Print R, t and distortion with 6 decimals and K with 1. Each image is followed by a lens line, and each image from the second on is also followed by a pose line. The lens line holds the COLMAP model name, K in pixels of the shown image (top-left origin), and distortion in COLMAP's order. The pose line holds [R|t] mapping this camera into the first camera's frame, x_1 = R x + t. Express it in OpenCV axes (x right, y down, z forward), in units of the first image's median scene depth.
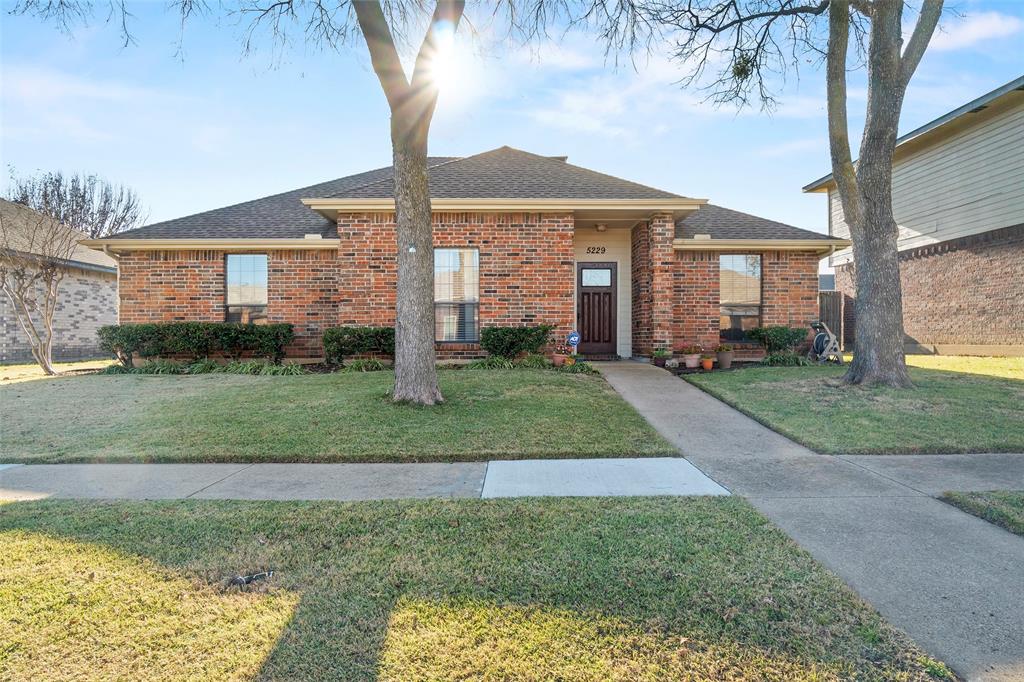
lens RADIAL K [[640.3, 0, 512.0], [0, 640.3, 341.0], [0, 0, 1]] dist [-0.002259, 0.001792]
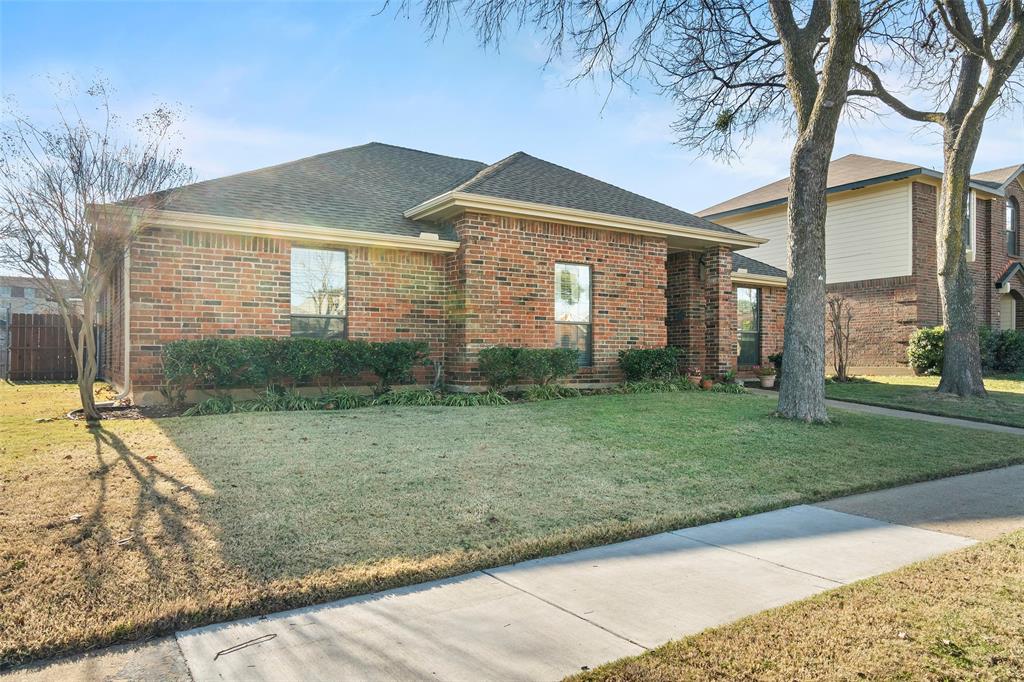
lens RADIAL K [[675.0, 0, 511.3], [0, 675.0, 353.6], [0, 0, 1]] dist [0.005813, 0.000888]
pose [[0.846125, 0.007245, 0.532935, -0.687709], [-0.004191, 0.999967, -0.006939, -0.007697], [-0.532968, 0.003638, 0.846128, 0.218647]]
